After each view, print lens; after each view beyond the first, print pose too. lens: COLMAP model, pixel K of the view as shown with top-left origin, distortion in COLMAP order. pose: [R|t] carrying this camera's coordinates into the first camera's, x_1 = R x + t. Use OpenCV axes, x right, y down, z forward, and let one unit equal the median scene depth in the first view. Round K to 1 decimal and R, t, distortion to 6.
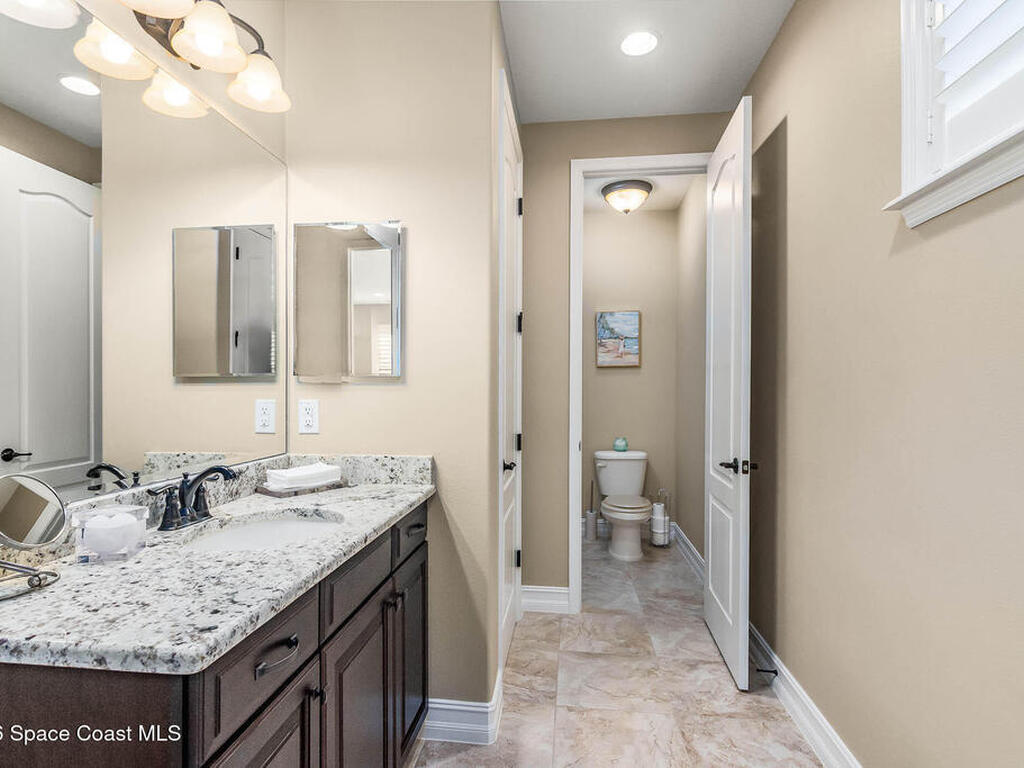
lens RADIAL K [[552.3, 0, 508.7], [0, 552.3, 385.4], [0, 0, 1]] dist [-0.015468, -0.000116]
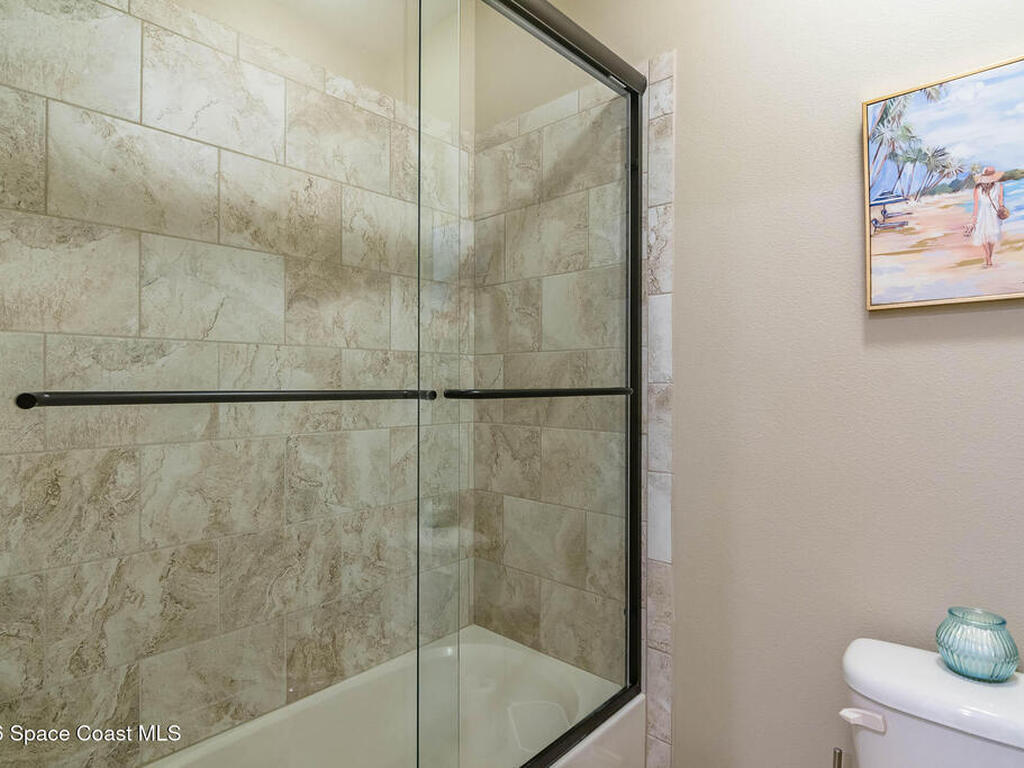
lens RADIAL K [[552.3, 0, 513.3], [0, 552.3, 380.8], [0, 0, 1]] dist [-0.015468, -0.000116]
pose [[0.803534, -0.006497, -0.595224, 0.179811], [0.001749, 0.999962, -0.008554, 0.001146], [0.595257, 0.005832, 0.803514, 0.691774]]
